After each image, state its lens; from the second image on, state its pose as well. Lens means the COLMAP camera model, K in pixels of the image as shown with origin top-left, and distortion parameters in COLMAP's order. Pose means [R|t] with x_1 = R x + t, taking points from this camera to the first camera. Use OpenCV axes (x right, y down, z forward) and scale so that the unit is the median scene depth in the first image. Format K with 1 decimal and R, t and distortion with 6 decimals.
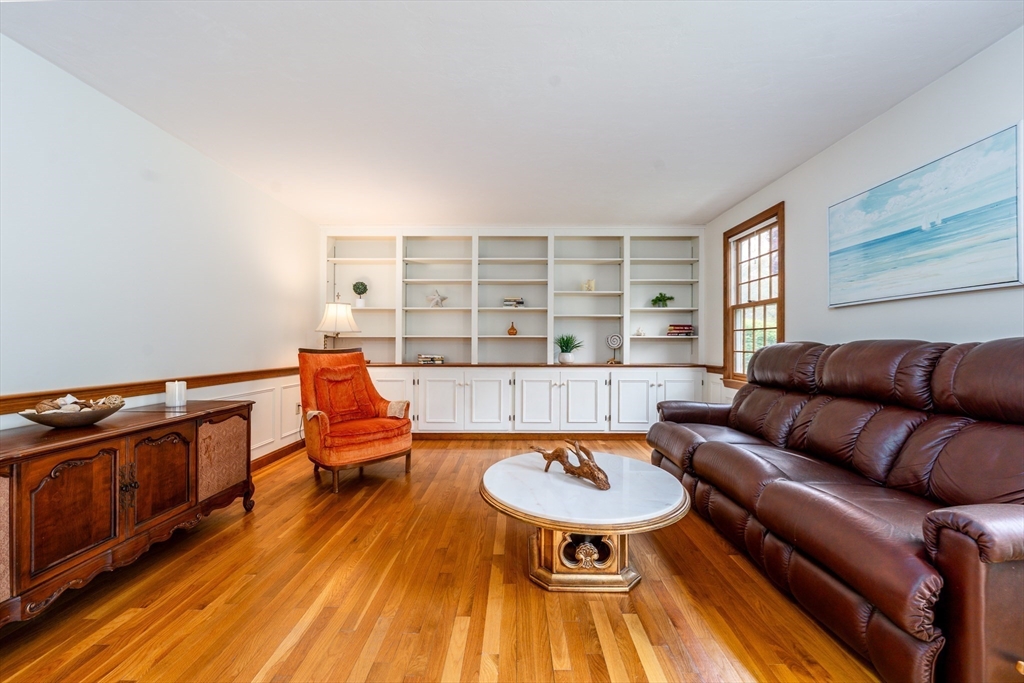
lens RADIAL K [[366.4, 0, 512.4], [0, 366.4, 344.0], [0, 0, 1]] dist [-0.003174, 0.000153]
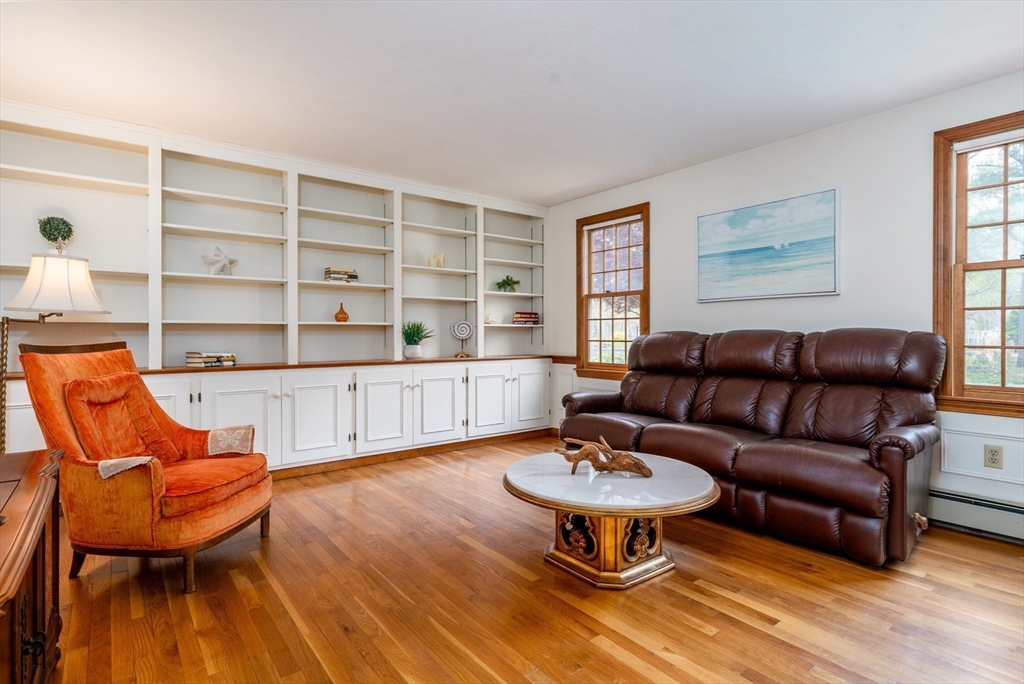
lens RADIAL K [[486.8, 0, 507.1], [0, 486.8, 336.7], [0, 0, 1]] dist [0.002818, 0.000008]
pose [[0.808033, -0.006261, 0.589104, -0.392486], [0.002771, 0.999973, 0.006826, -0.000375], [-0.589131, -0.003883, 0.808028, 0.064496]]
